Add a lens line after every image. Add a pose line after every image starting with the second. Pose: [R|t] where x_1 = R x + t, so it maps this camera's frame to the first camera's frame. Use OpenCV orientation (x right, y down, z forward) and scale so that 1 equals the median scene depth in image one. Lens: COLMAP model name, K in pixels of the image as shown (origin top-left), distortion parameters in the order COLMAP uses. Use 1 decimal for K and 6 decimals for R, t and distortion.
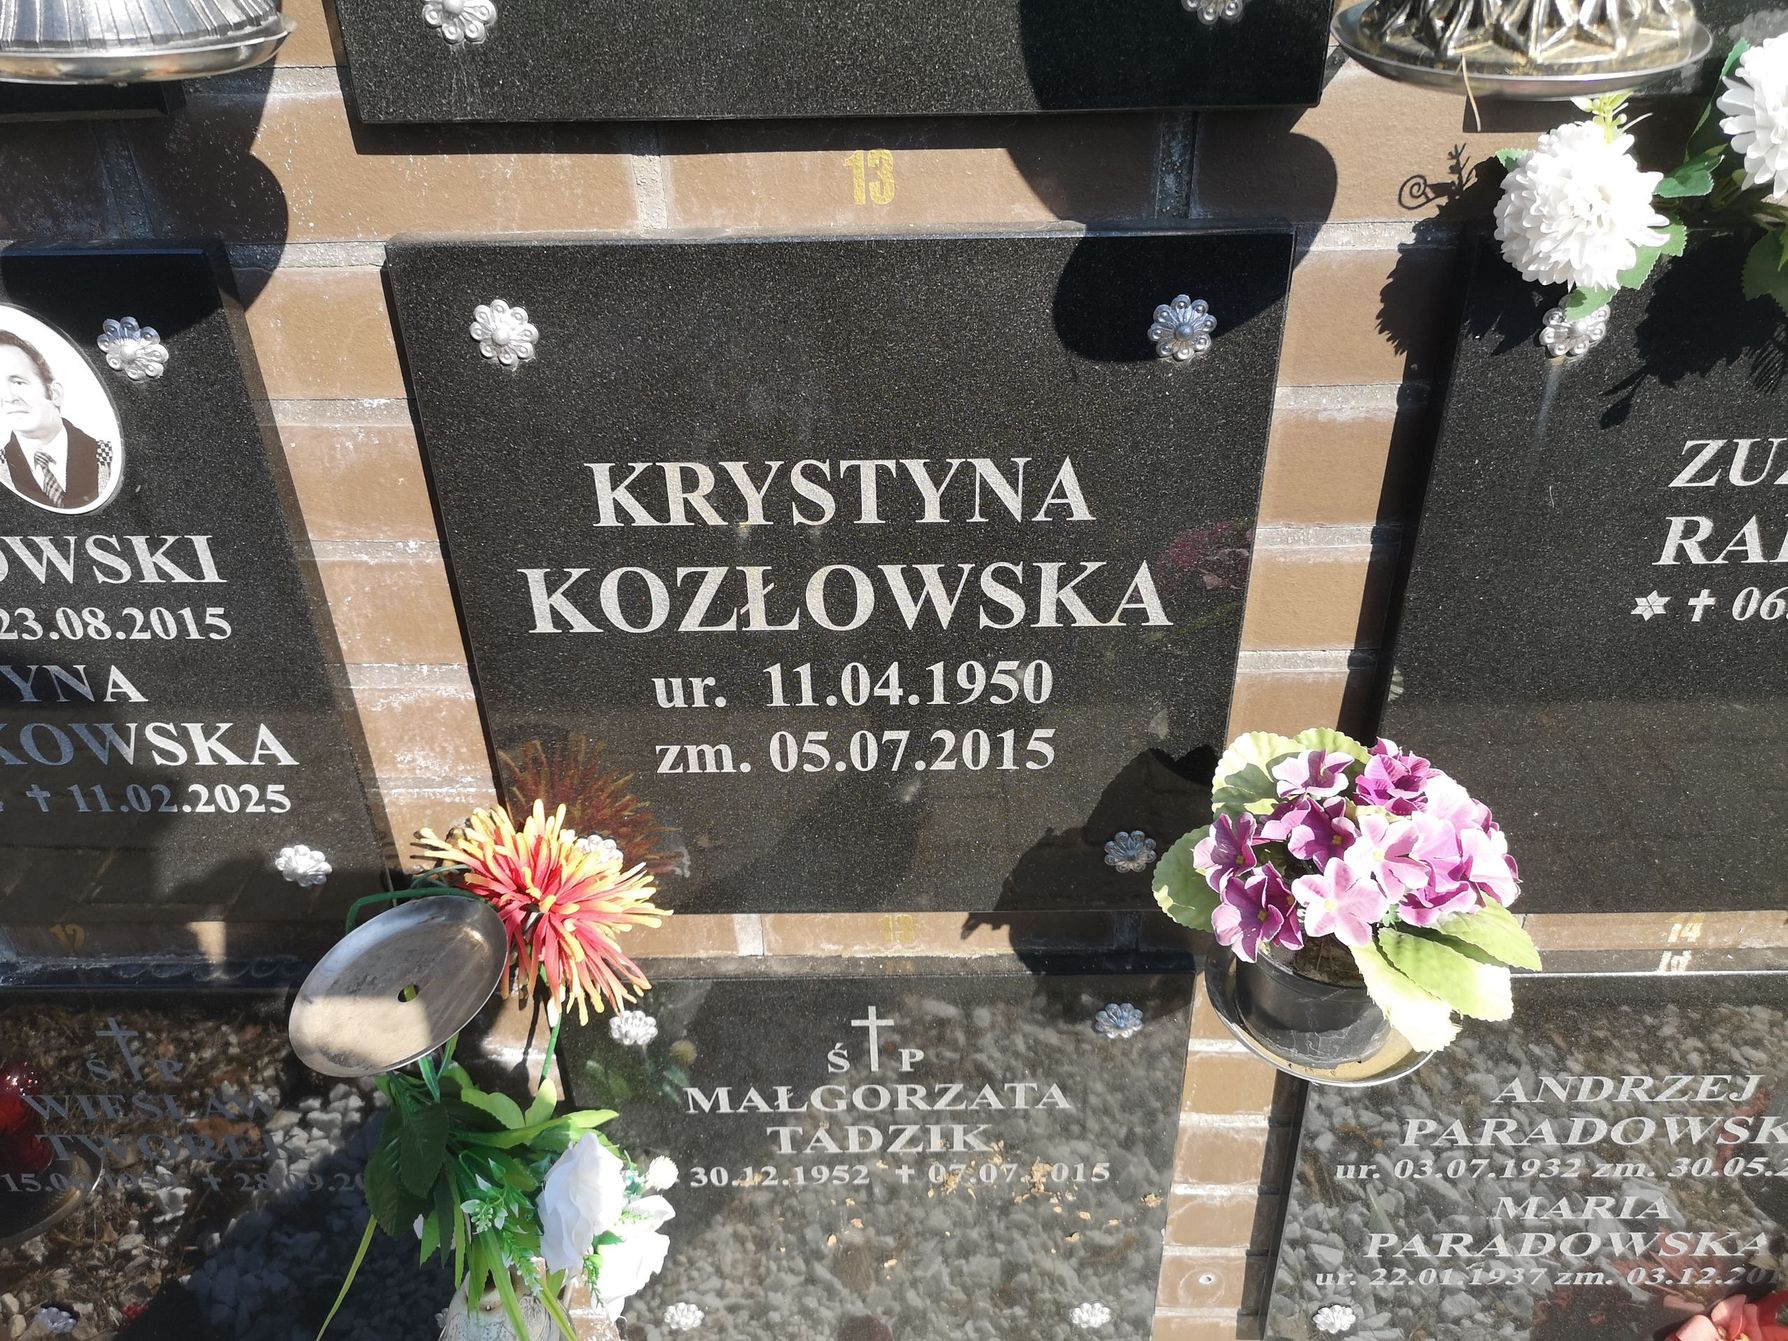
lens RADIAL K [[1405.7, 0, 954.3], [0, 1405.7, 674.0], [0, 0, 1]] dist [0.042399, -0.048568]
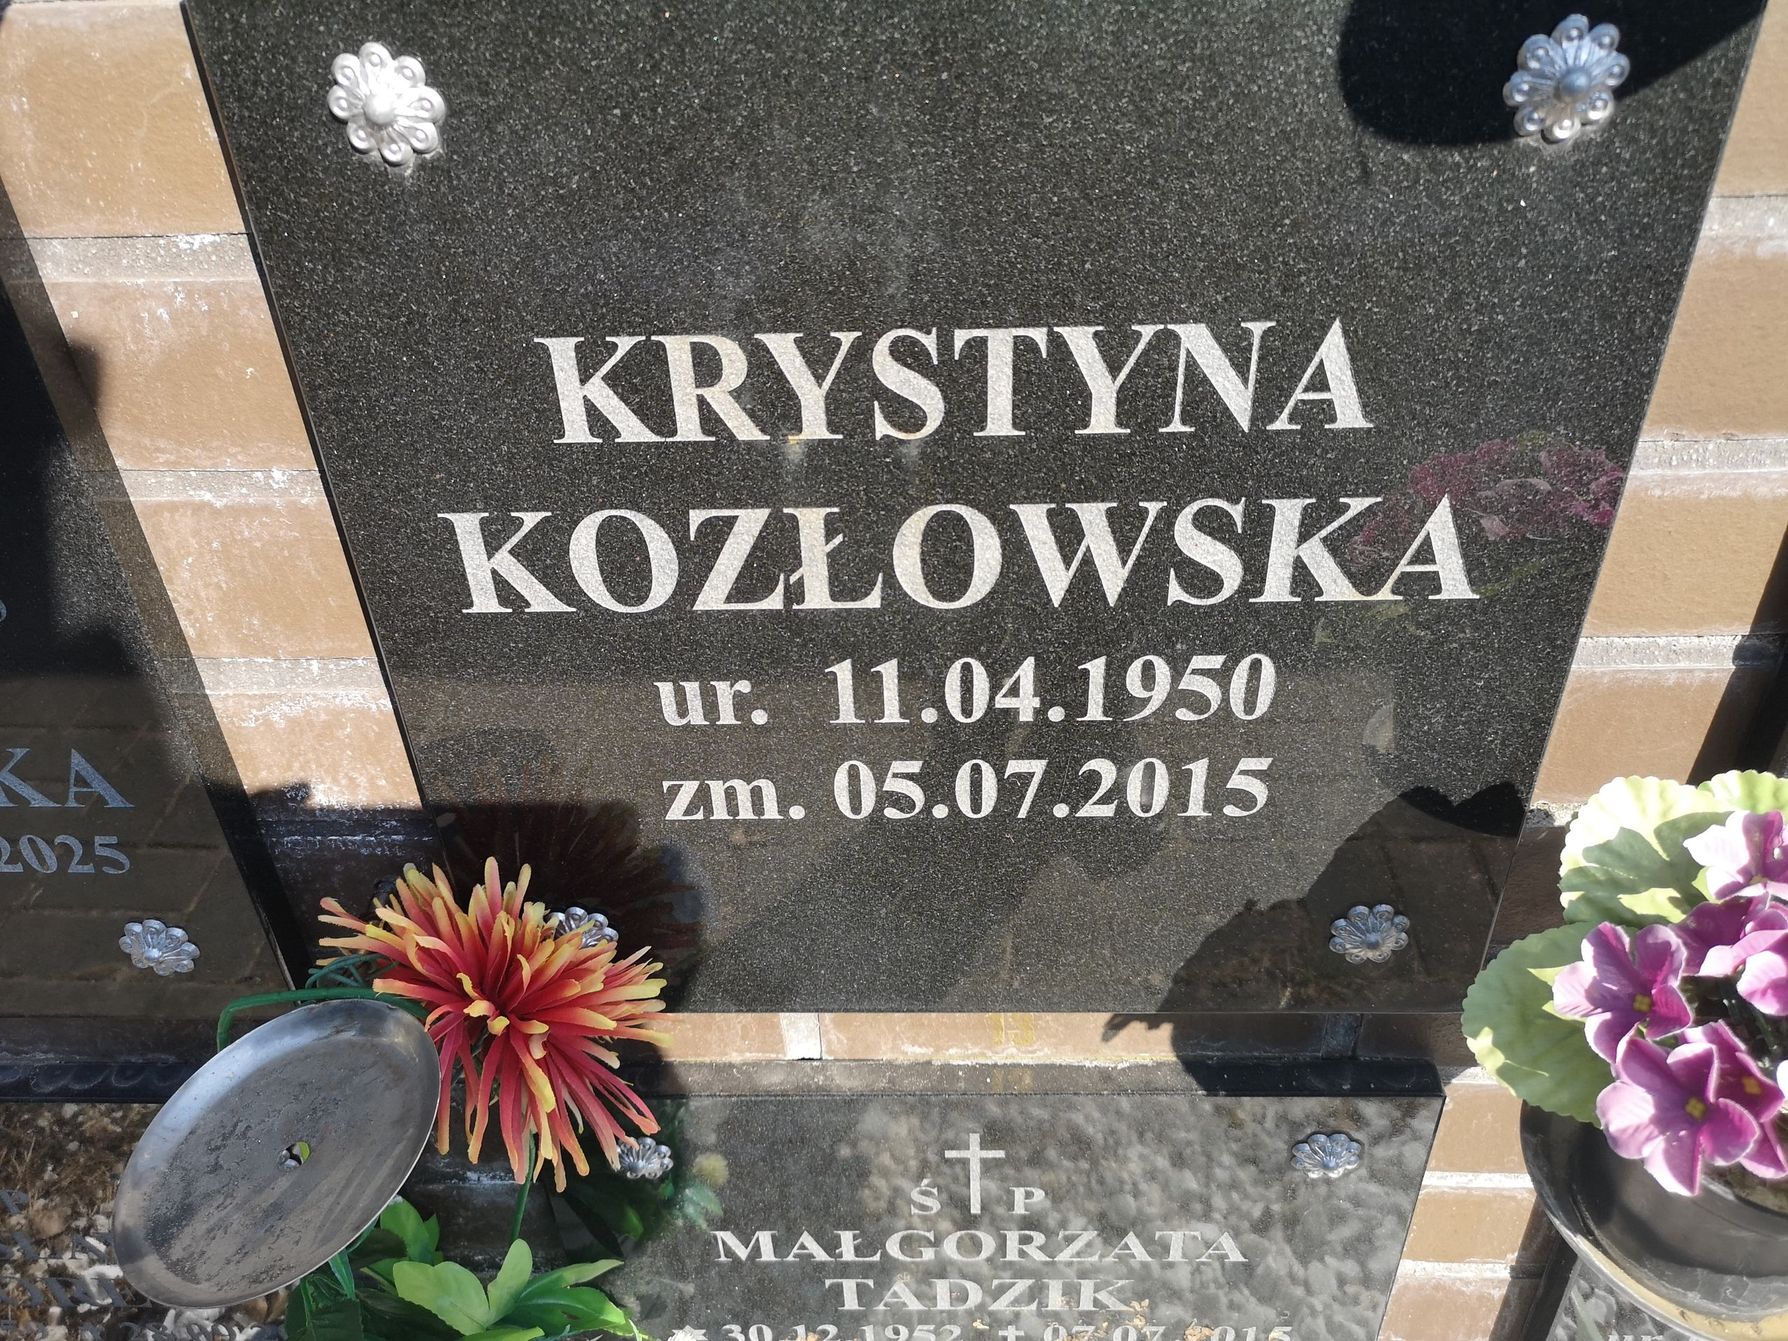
lens RADIAL K [[1405.7, 0, 954.3], [0, 1405.7, 674.0], [0, 0, 1]] dist [0.042399, -0.048568]
pose [[0.999701, -0.001035, -0.024430, -0.061737], [0.001912, 0.999353, 0.035929, -0.024151], [0.024377, -0.035965, 0.999056, 0.362866]]
